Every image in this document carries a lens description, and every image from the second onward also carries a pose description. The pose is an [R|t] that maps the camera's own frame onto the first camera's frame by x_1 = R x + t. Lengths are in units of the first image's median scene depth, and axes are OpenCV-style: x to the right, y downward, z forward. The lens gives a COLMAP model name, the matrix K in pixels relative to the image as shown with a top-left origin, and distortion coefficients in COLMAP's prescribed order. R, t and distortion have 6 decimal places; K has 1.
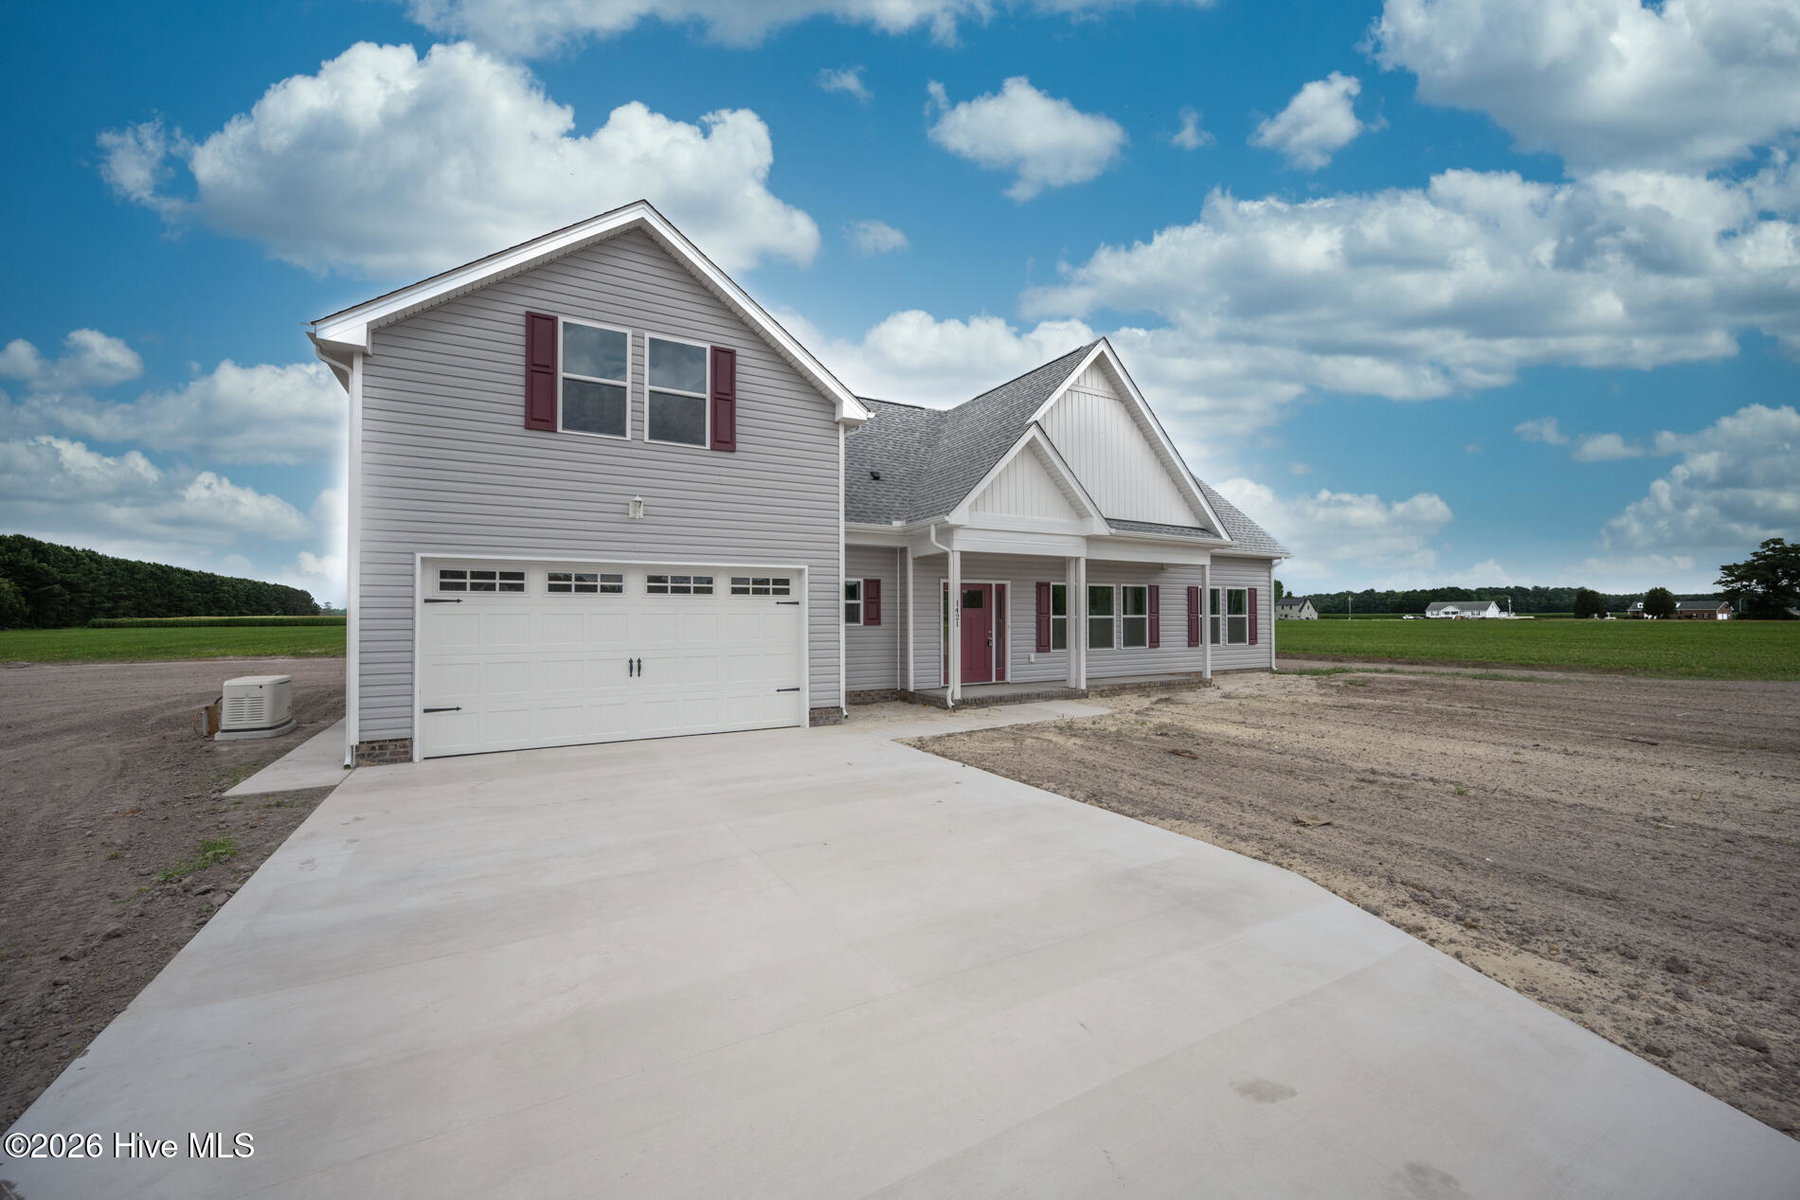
lens RADIAL K [[704.9, 0, 889.4], [0, 704.9, 605.1], [0, 0, 1]] dist [-0.003267, -0.000091]
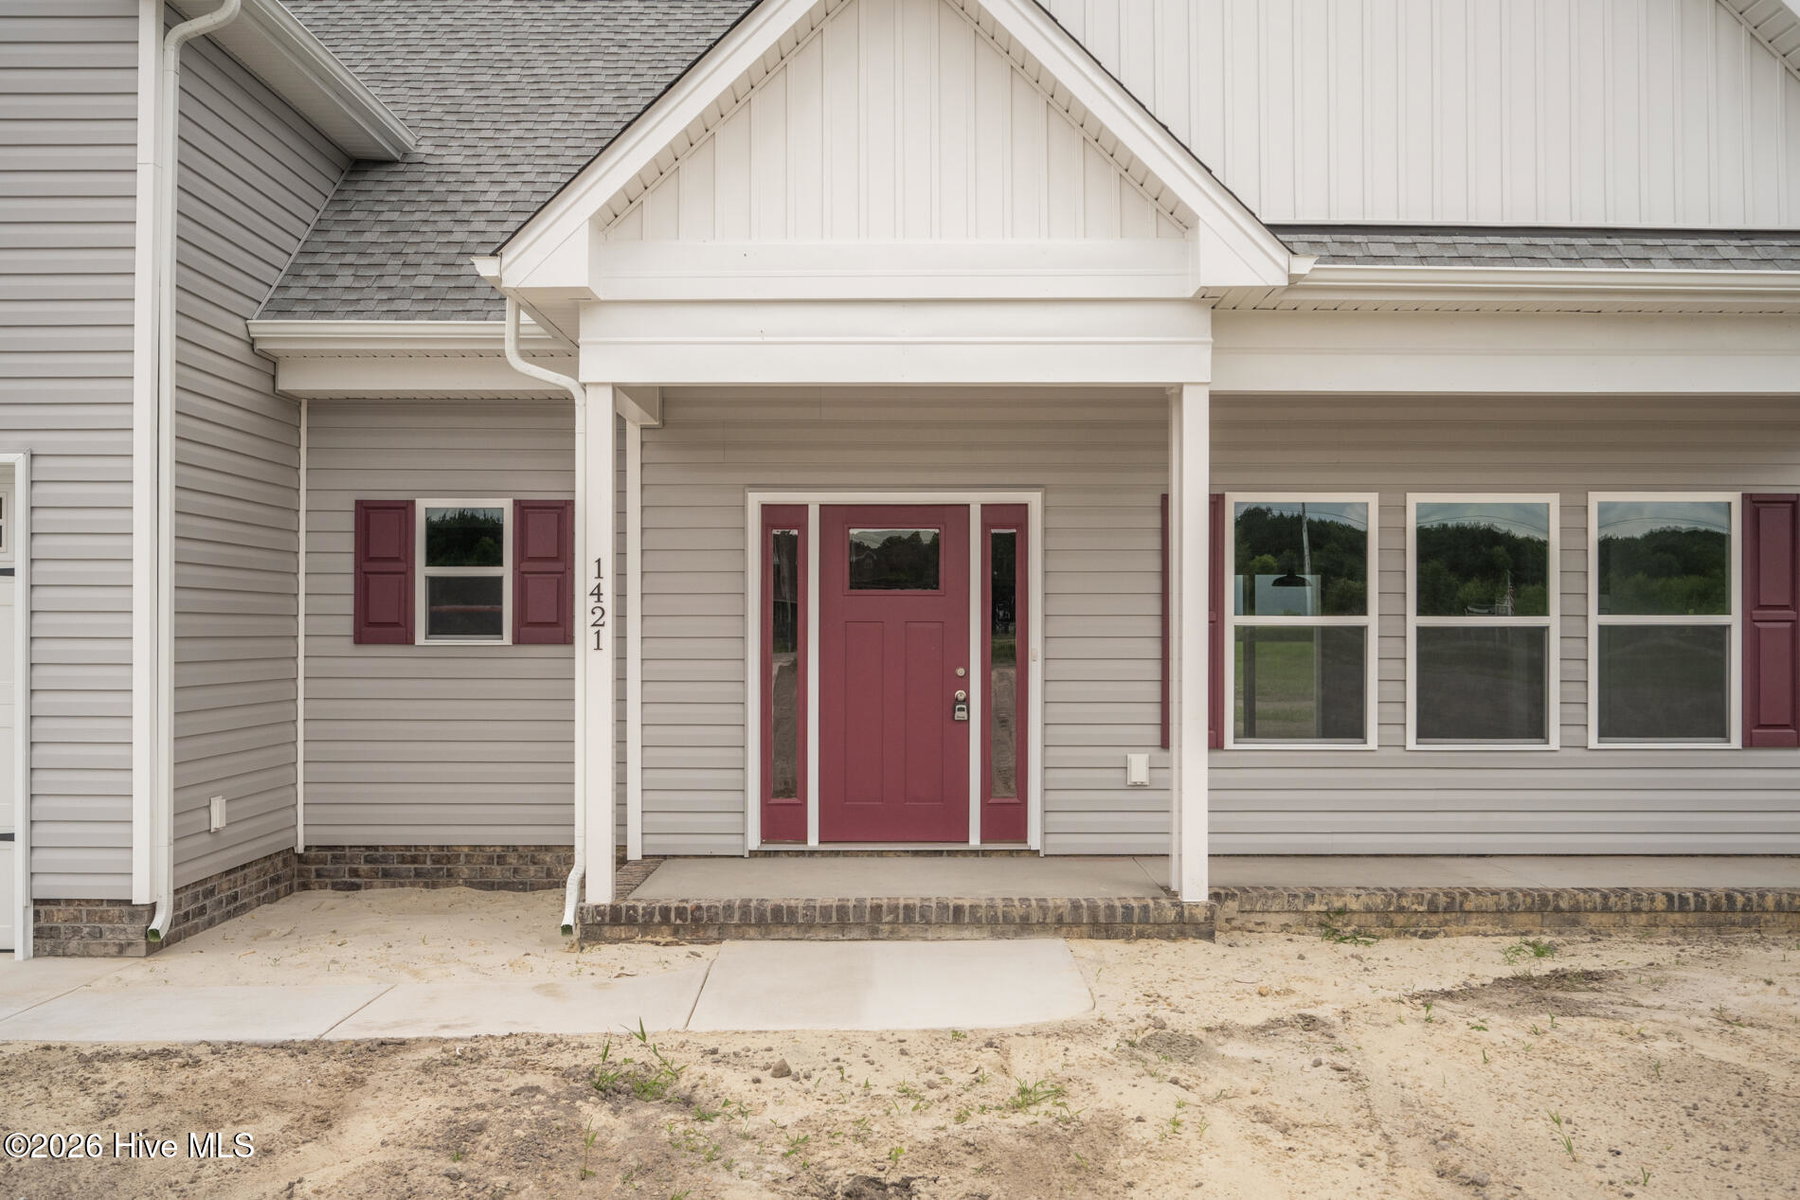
lens RADIAL K [[1562.2, 0, 900.5], [0, 1562.2, 617.7], [0, 0, 1]] dist [-0.003581, -0.004624]
pose [[0.871391, 0.002479, -0.490583, 0.565405], [0.003957, 0.999919, 0.012081, 0.010918], [0.490573, -0.012469, 0.871311, 0.562537]]
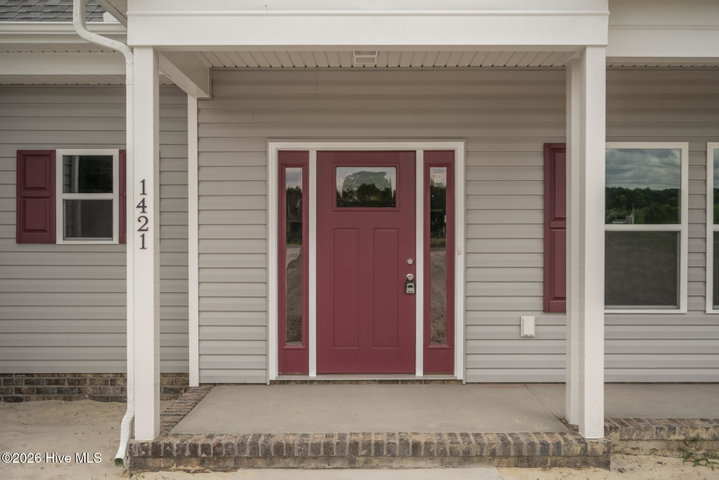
lens RADIAL K [[624.0, 0, 363.7], [0, 624.0, 239.5], [0, 0, 1]] dist [-0.003581, -0.004624]
pose [[0.870008, 0.009487, -0.492947, 0.400773], [0.004936, 0.999597, 0.027949, 0.017912], [0.493013, -0.026749, 0.869610, 0.846996]]
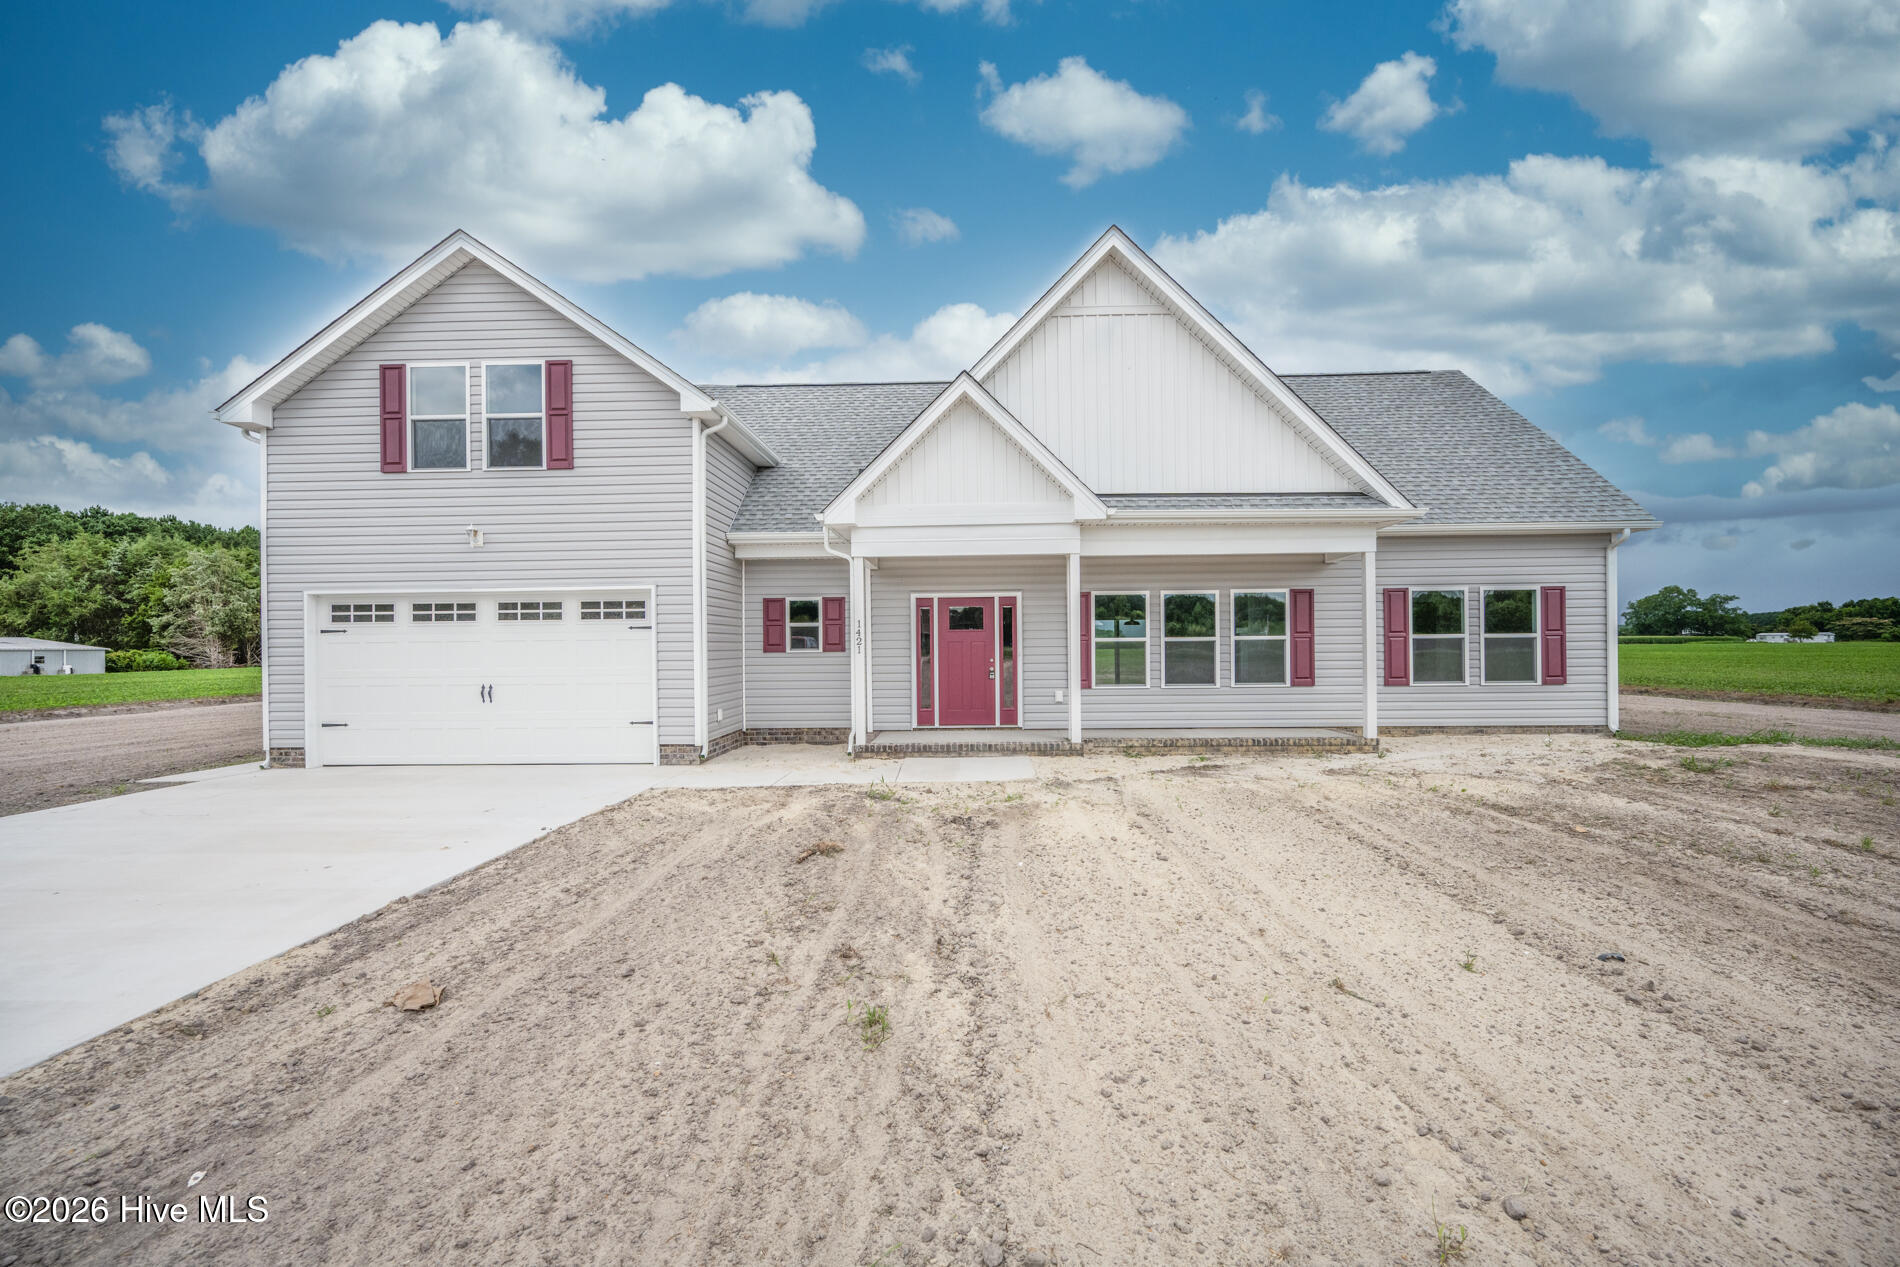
lens RADIAL K [[744.0, 0, 949.0], [0, 744.0, 643.7], [0, 0, 1]] dist [-0.003267, -0.000091]
pose [[0.854922, -0.003678, -0.518744, 0.677928], [0.015593, 0.999705, 0.018611, 0.005993], [0.518522, -0.023999, 0.854727, 0.375538]]
